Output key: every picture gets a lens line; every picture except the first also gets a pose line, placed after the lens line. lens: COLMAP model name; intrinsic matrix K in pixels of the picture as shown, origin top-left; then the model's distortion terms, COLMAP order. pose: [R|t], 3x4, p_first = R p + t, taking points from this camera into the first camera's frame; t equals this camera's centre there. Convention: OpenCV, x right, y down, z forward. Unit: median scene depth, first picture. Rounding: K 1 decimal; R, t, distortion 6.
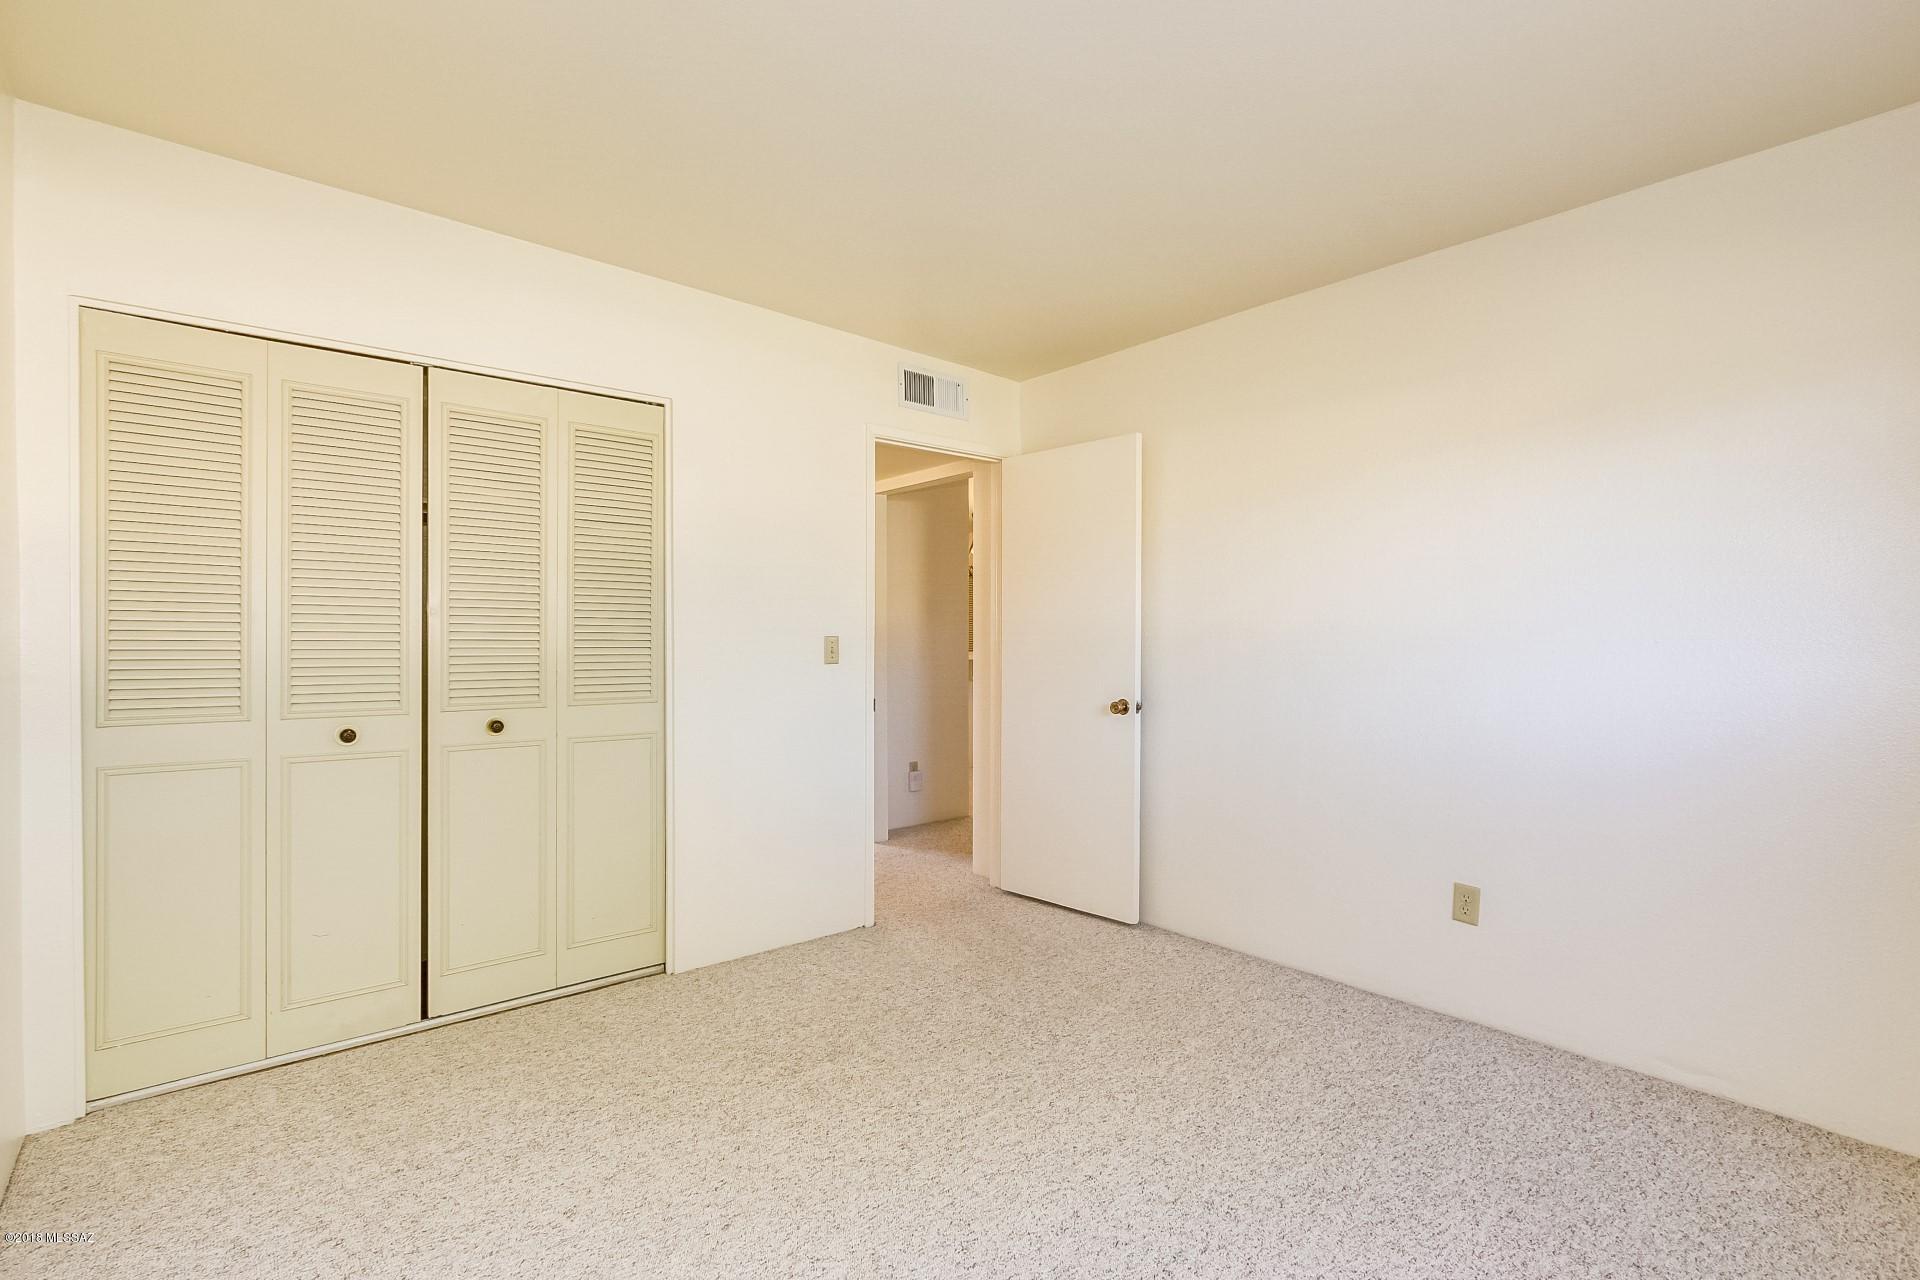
lens RADIAL K [[936.5, 0, 958.2], [0, 936.5, 648.3], [0, 0, 1]] dist [-0.025607, 0.001471]
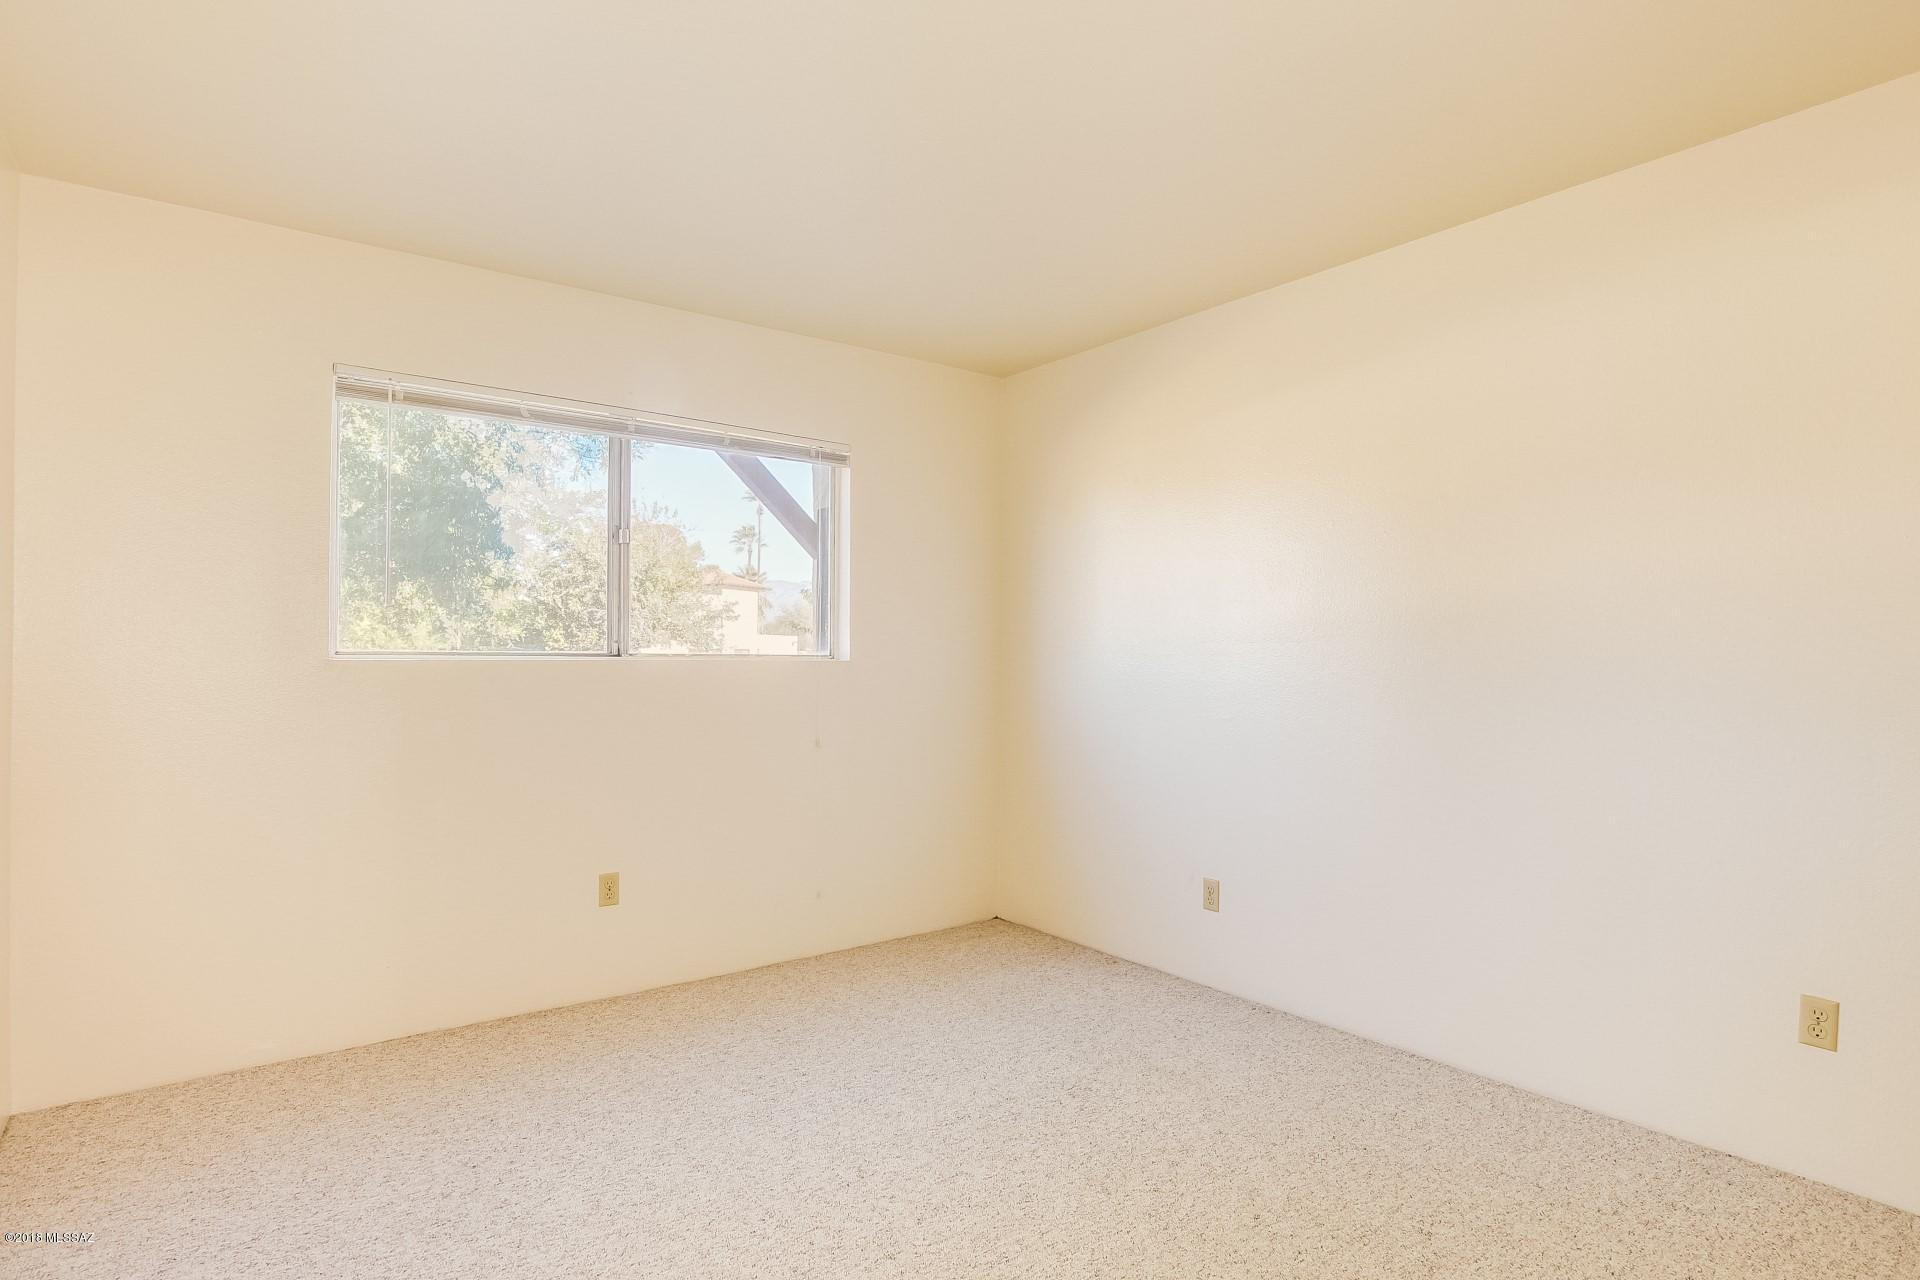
lens RADIAL K [[936.5, 0, 958.2], [0, 936.5, 648.3], [0, 0, 1]] dist [-0.025607, 0.001471]
pose [[-0.998810, -0.004471, 0.048560, 0.038304], [-0.004585, 0.999987, -0.002231, -0.014524], [-0.048549, -0.002451, -0.998818, 2.004713]]
